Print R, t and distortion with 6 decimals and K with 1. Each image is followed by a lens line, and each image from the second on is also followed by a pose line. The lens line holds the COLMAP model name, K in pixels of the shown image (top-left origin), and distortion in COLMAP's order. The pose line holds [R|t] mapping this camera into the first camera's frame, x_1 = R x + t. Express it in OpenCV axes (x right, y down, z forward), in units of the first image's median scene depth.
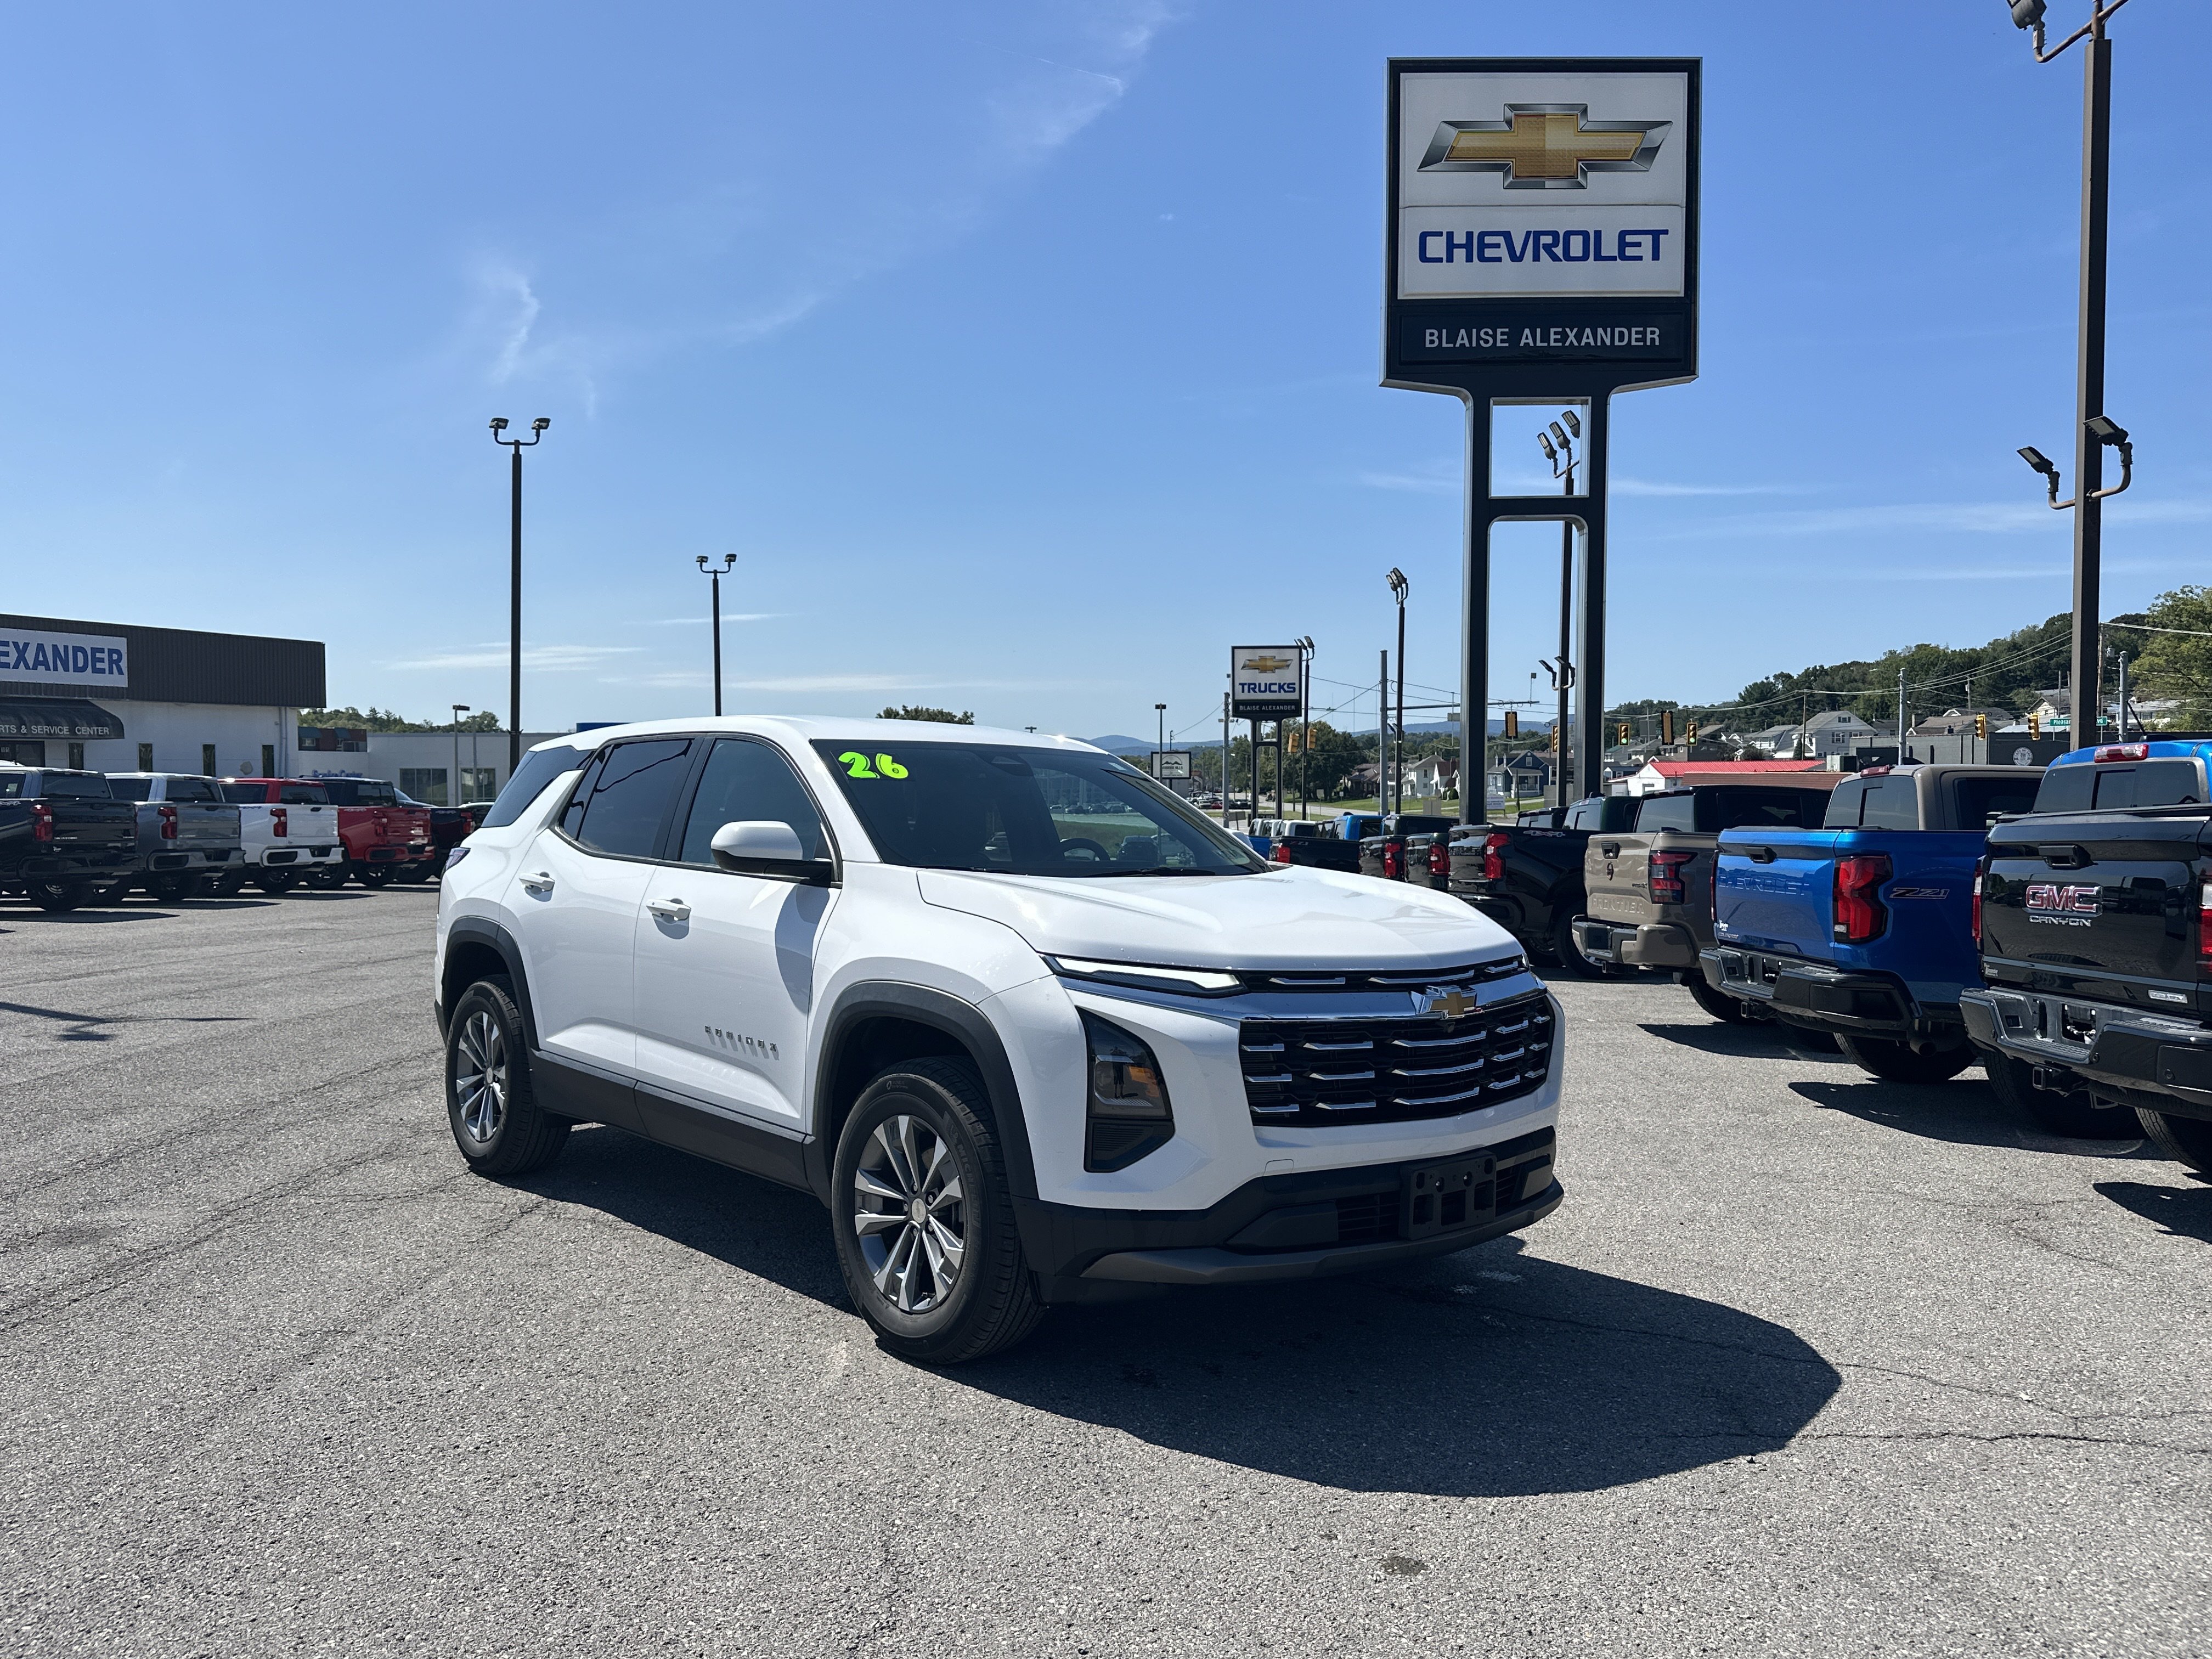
lens RADIAL K [[1661.5, 0, 1097.8], [0, 1661.5, 833.1], [0, 0, 1]] dist [0.077633, -0.110048]
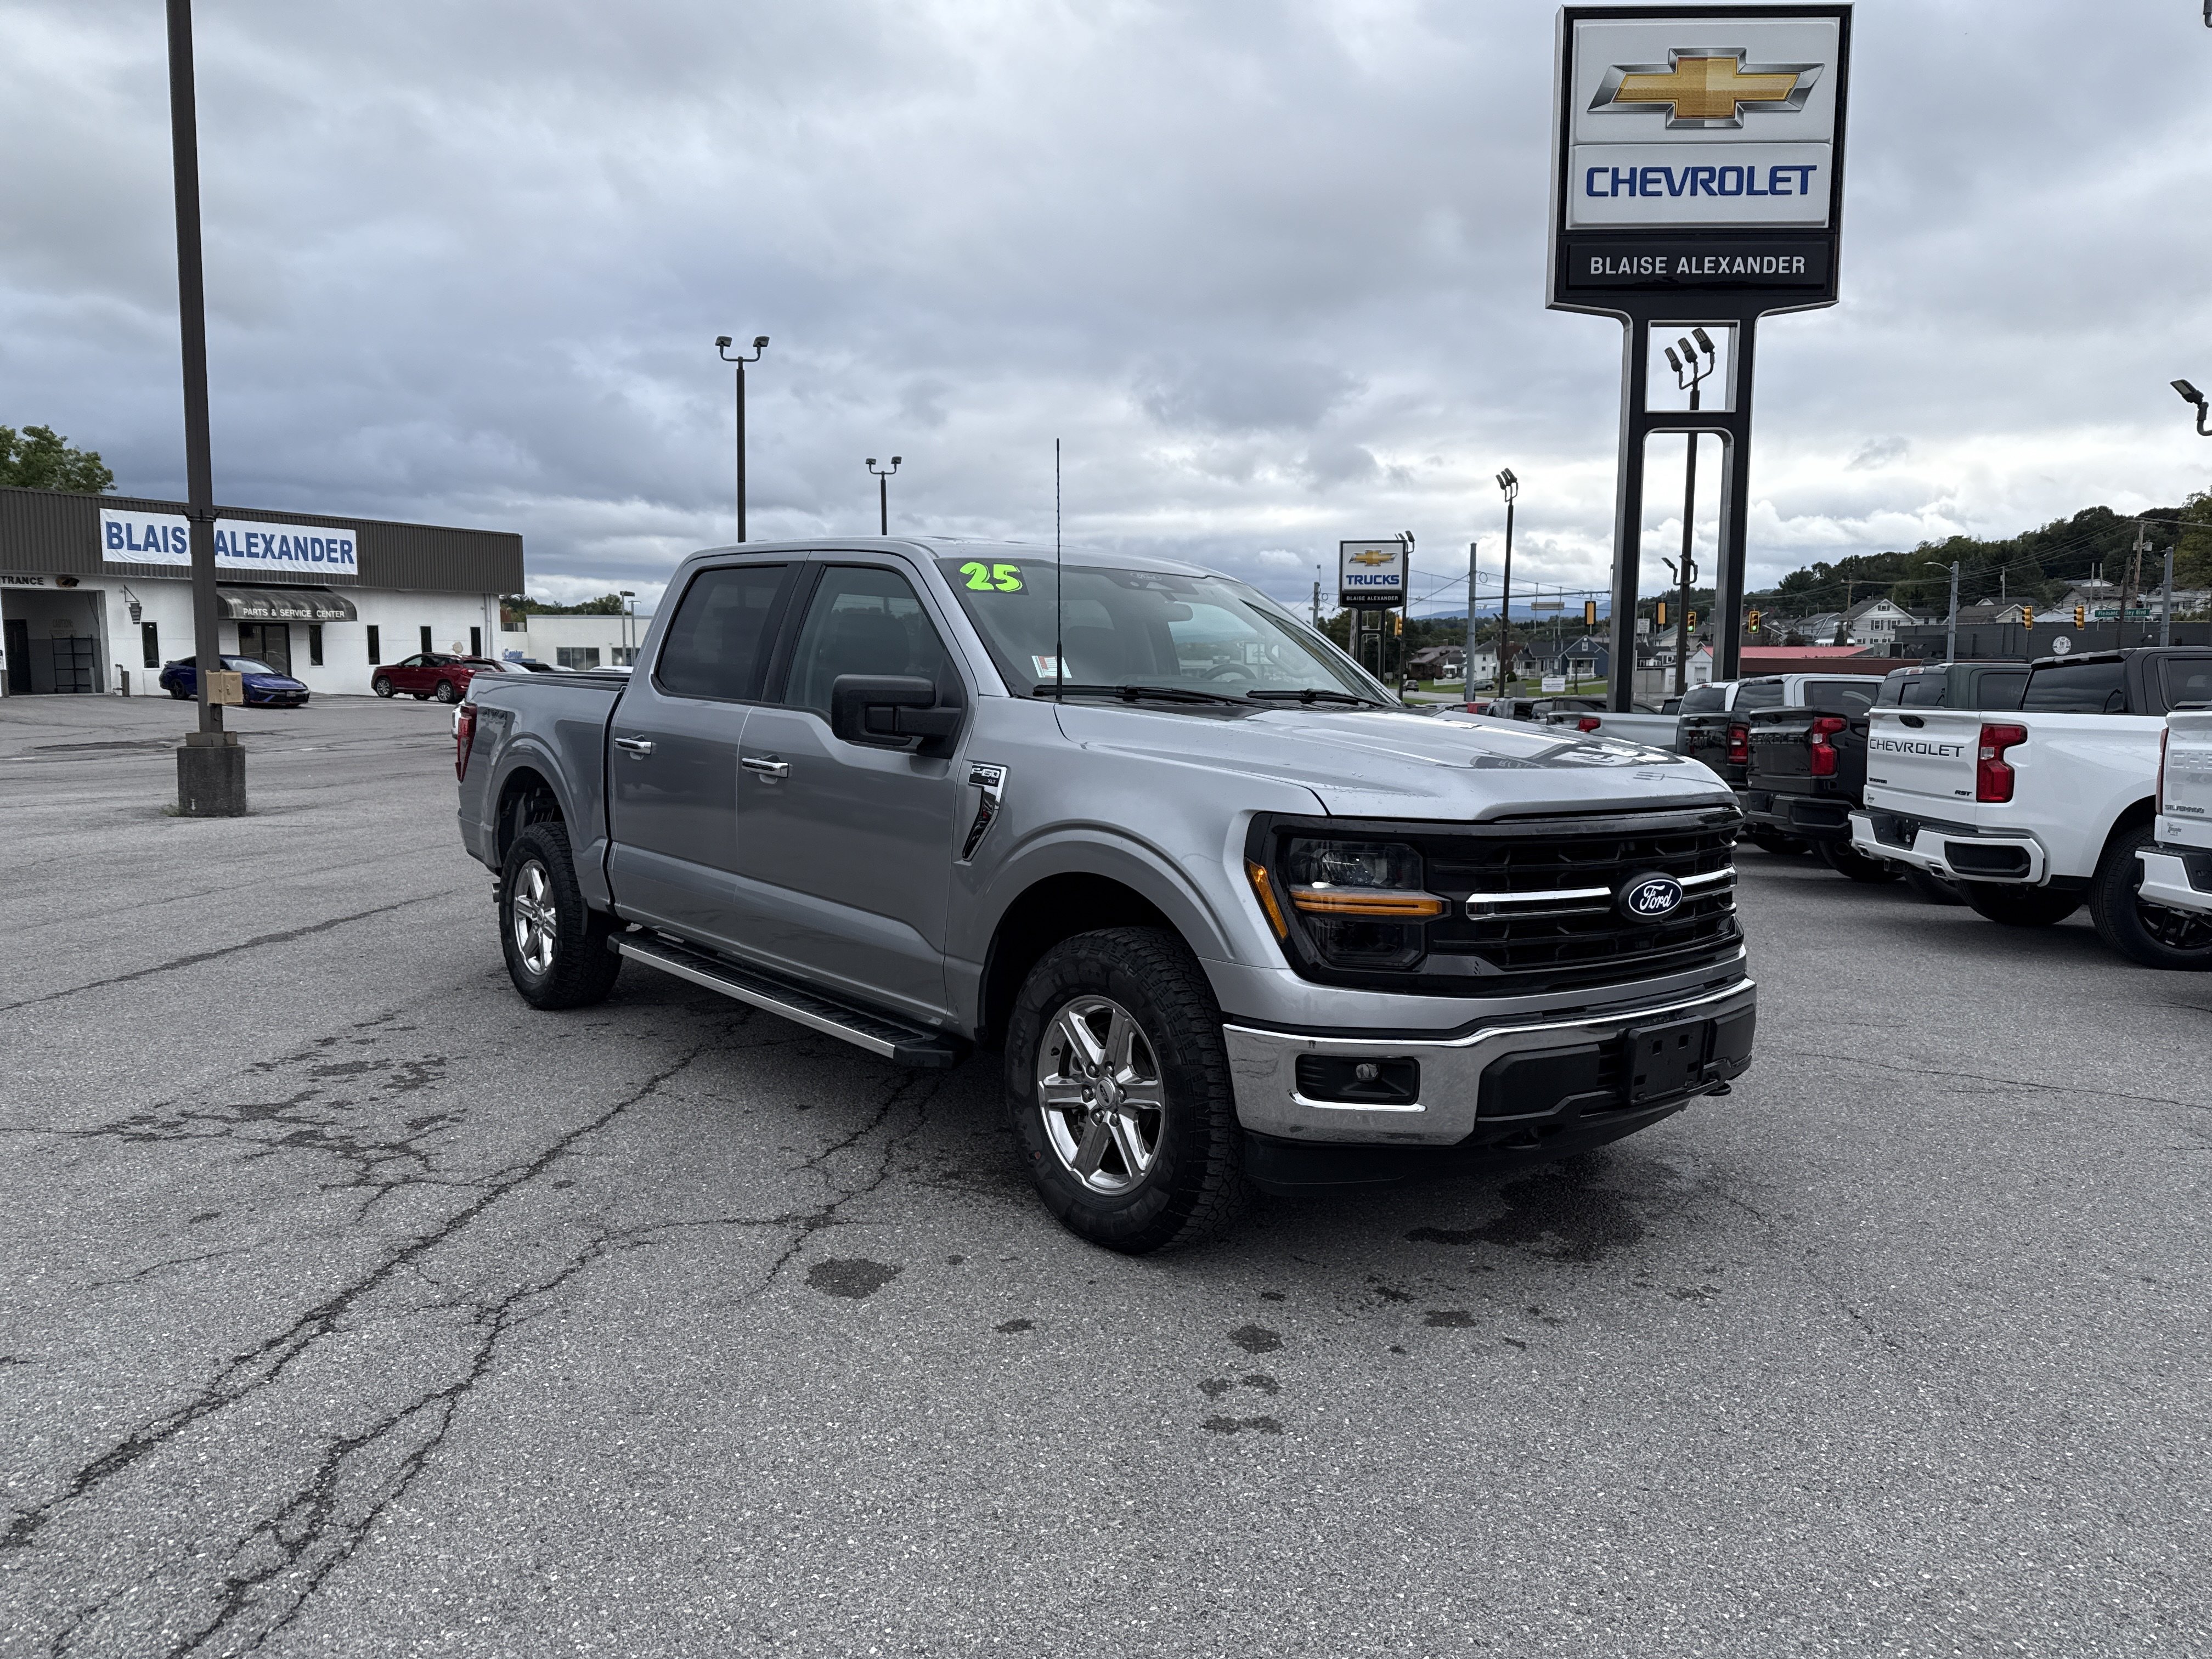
lens RADIAL K [[1552.2, 0, 1112.8], [0, 1552.2, 821.4], [0, 0, 1]] dist [0.009107, -0.003198]
pose [[0.999427, 0.009368, -0.032525, -0.082174], [-0.007015, 0.997401, 0.071714, -0.001759], [0.033113, -0.071445, 0.996895, -0.058398]]
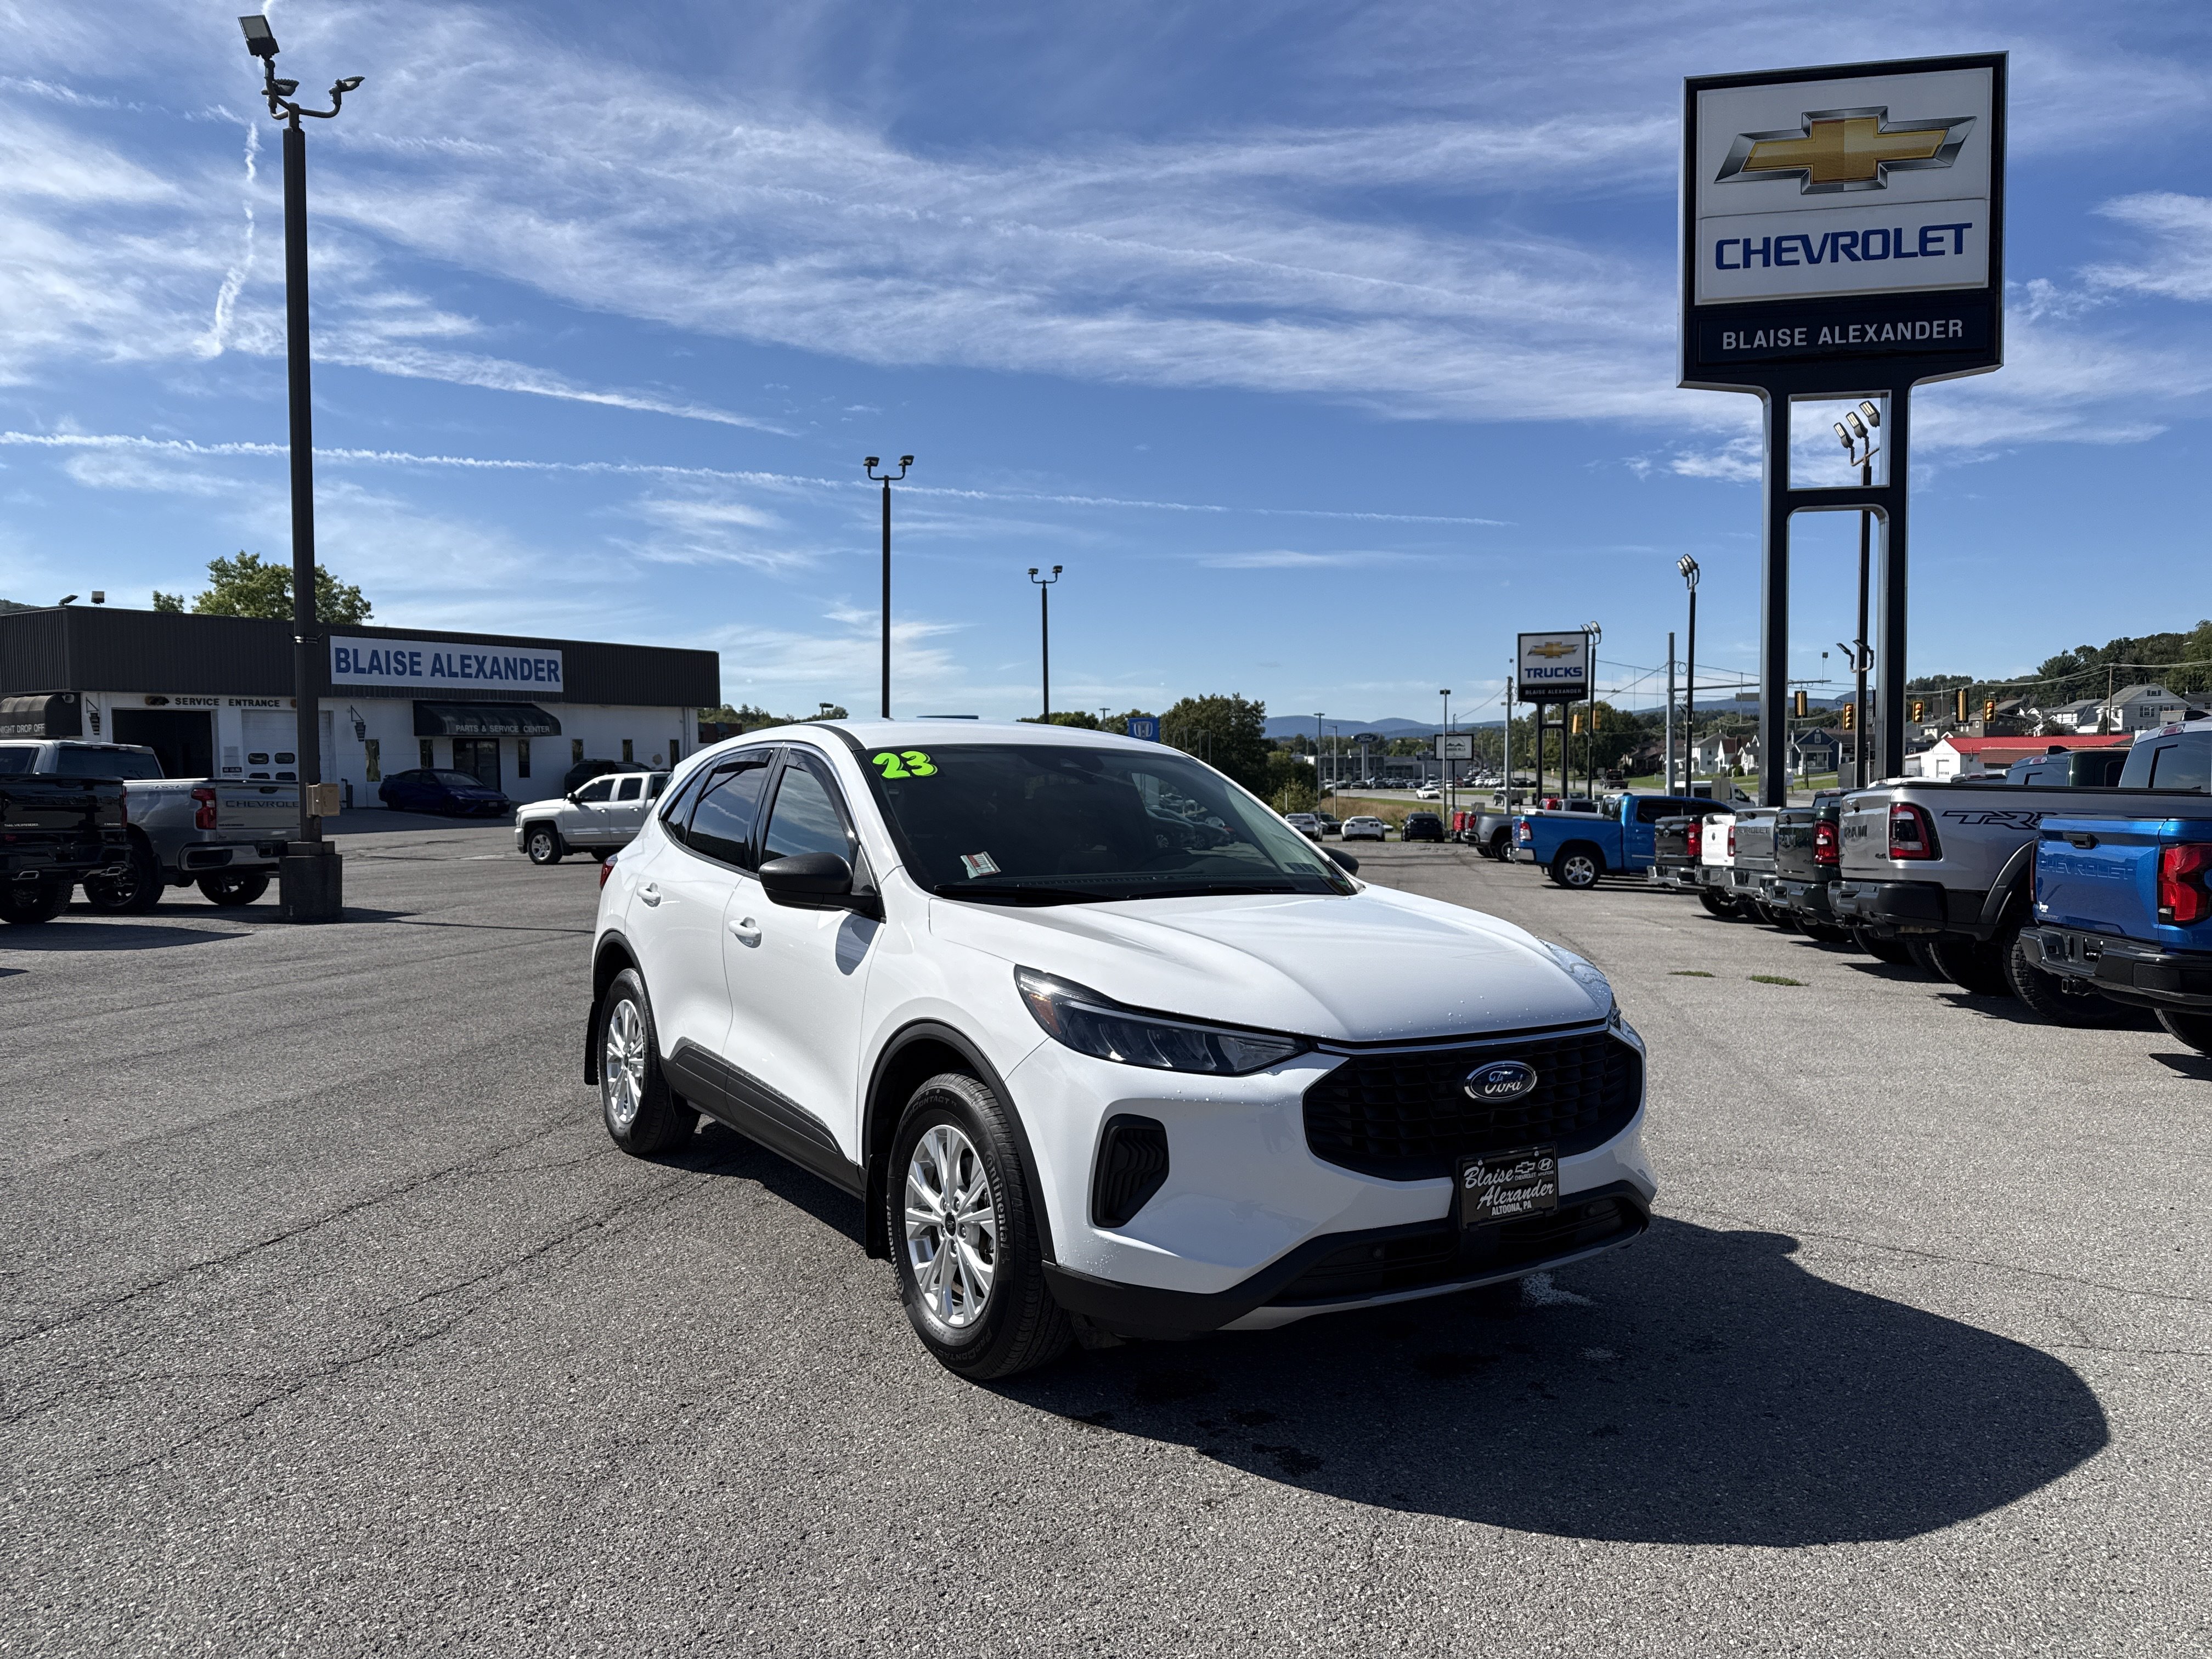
lens RADIAL K [[1544.2, 0, 1114.4], [0, 1544.2, 831.5], [0, 0, 1]] dist [0.028462, -0.027513]
pose [[0.985501, -0.001124, -0.169665, -0.014850], [0.003412, 0.999907, 0.013195, -0.002814], [0.169634, -0.013583, 0.985413, -0.026745]]
